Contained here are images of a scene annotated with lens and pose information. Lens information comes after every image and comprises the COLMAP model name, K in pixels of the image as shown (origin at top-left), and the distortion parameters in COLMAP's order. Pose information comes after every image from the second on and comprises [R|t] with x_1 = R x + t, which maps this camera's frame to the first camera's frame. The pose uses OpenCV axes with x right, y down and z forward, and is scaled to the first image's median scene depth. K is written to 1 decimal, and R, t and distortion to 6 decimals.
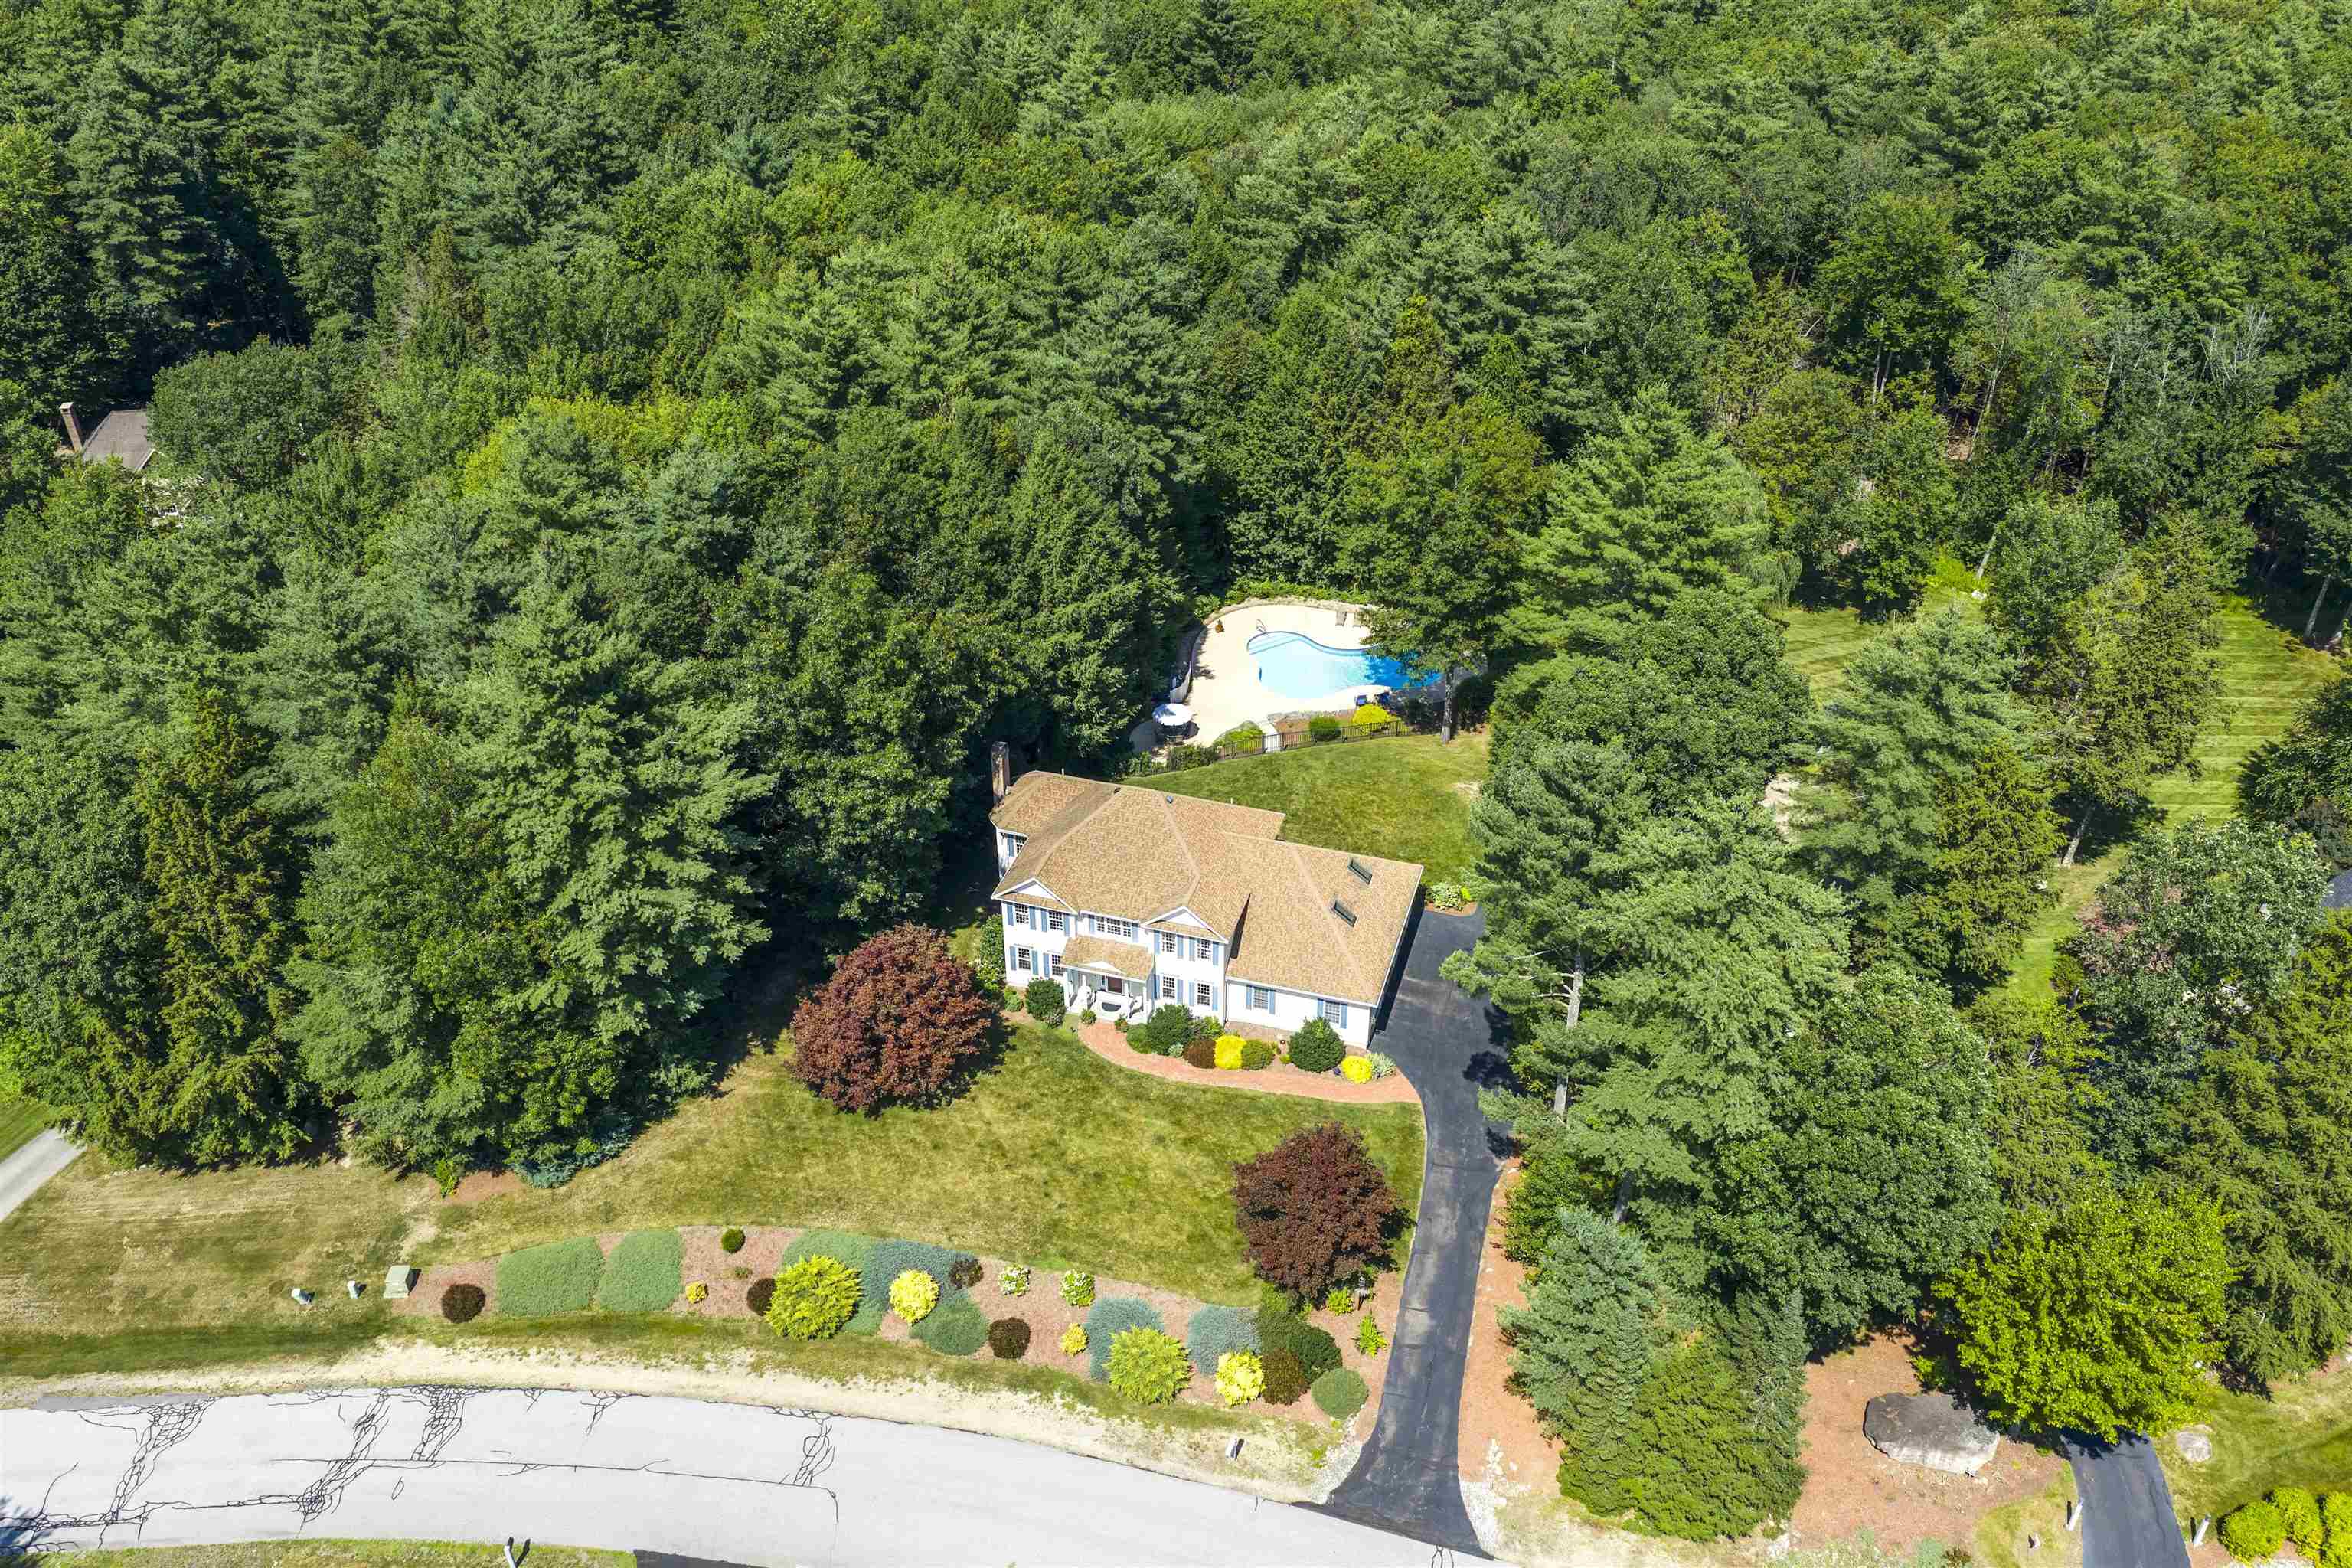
lens RADIAL K [[1970.9, 0, 1185.2], [0, 1970.9, 734.3], [0, 0, 1]] dist [0.005867, -0.001540]
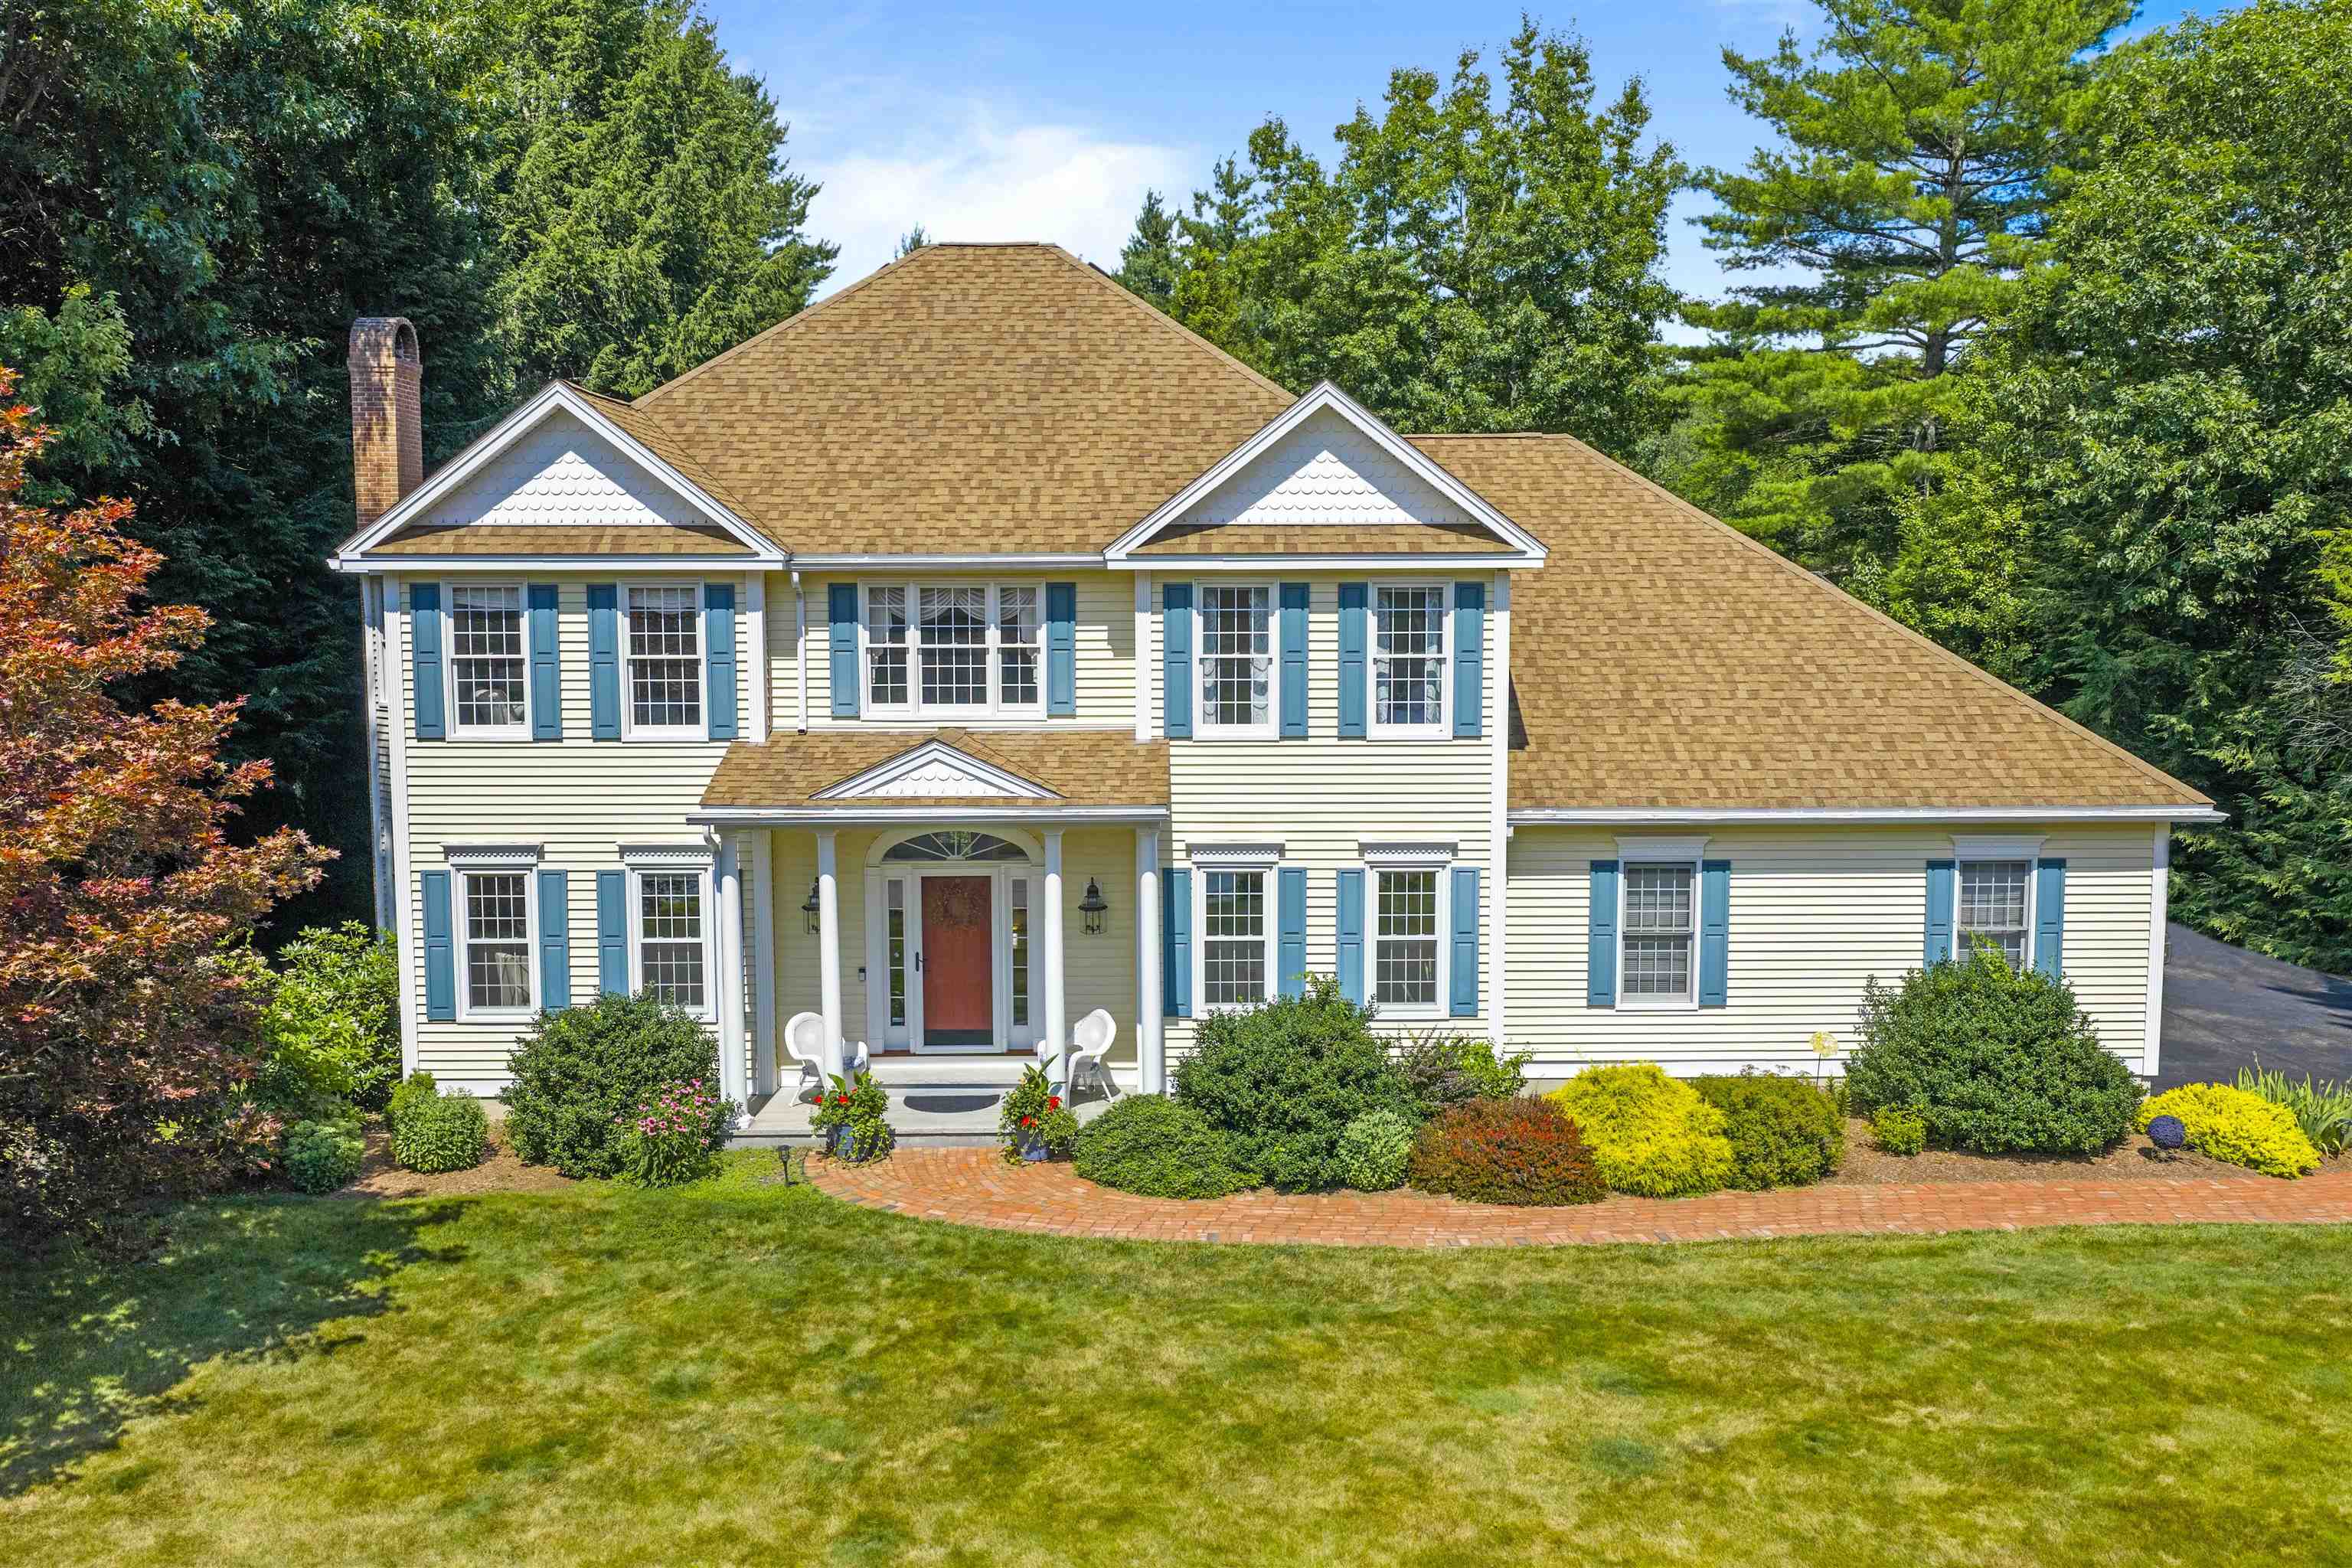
lens RADIAL K [[1970.9, 0, 1185.2], [0, 1970.9, 734.3], [0, 0, 1]] dist [0.005867, -0.001540]
pose [[0.954482, -0.023094, 0.297373, -0.075173], [0.164141, 0.873121, -0.459040, 0.205345], [-0.249041, 0.486956, 0.837169, 0.815310]]
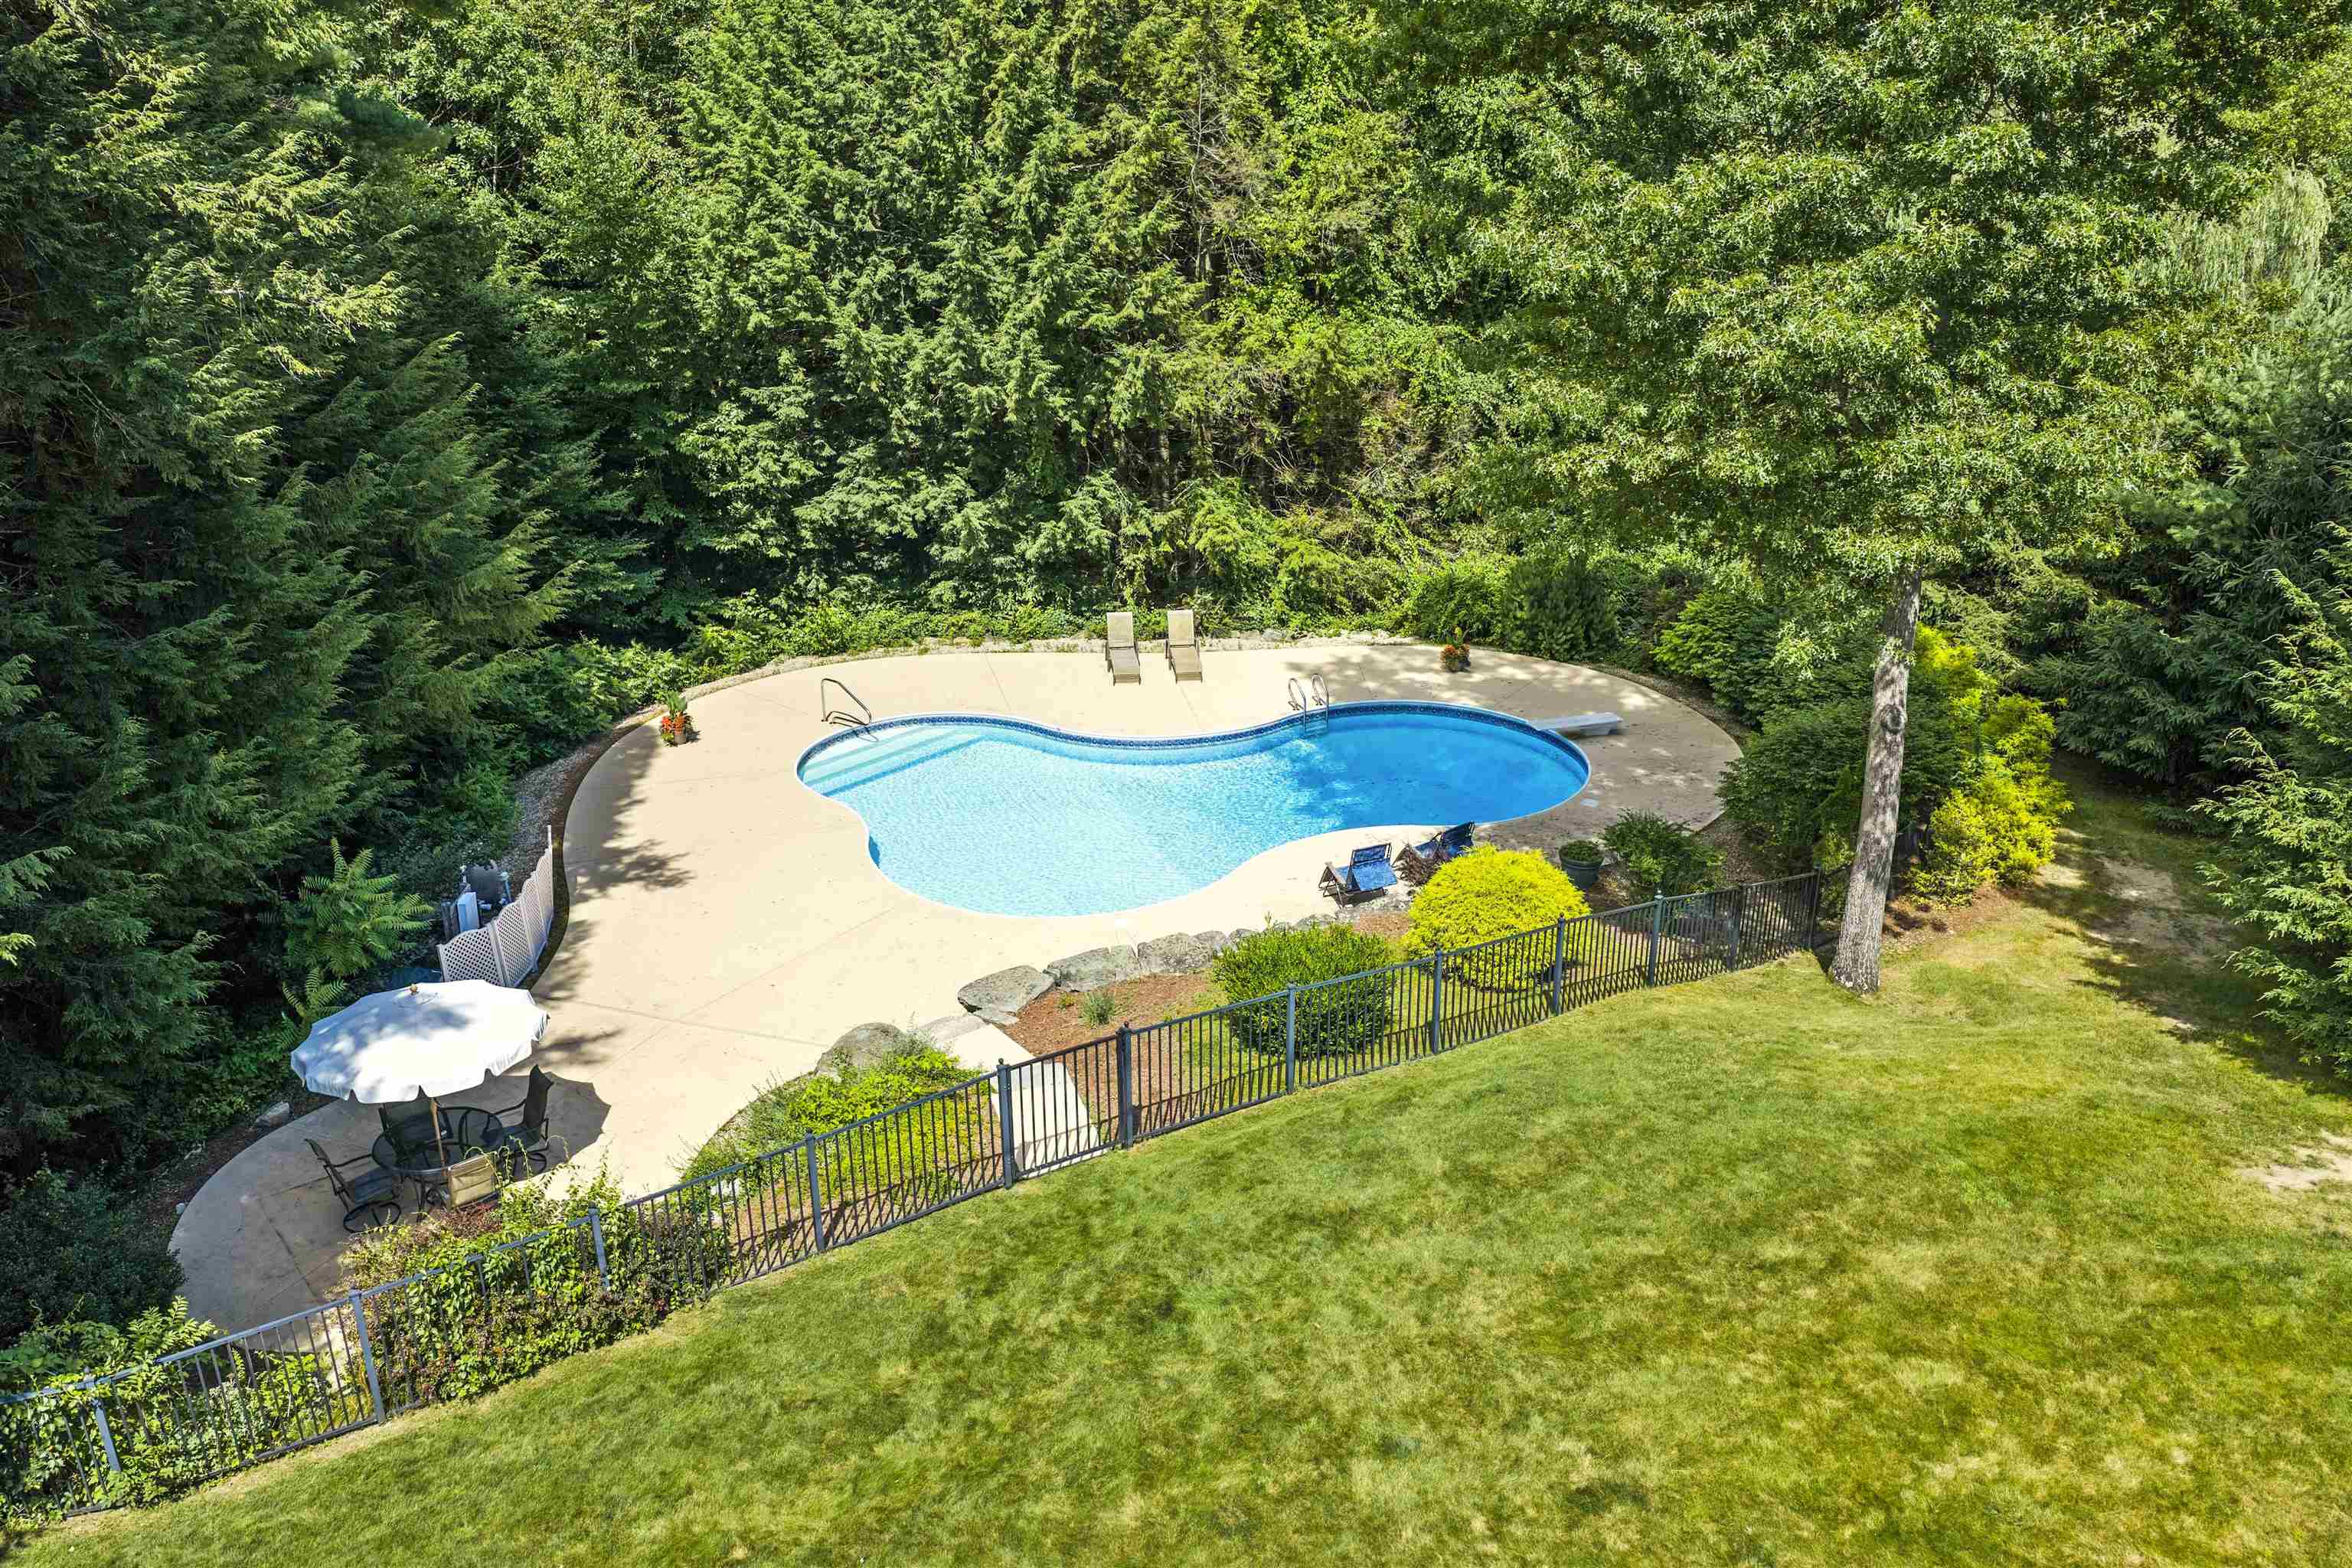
lens RADIAL K [[1934.3, 0, 1176.0], [0, 1934.3, 784.0], [0, 0, 1]] dist [0.008999, 0.000661]
pose [[0.960846, -0.103449, 0.257048, 0.019066], [0.150797, 0.973506, -0.171891, 0.009040], [-0.232456, 0.203922, 0.950989, 1.033212]]
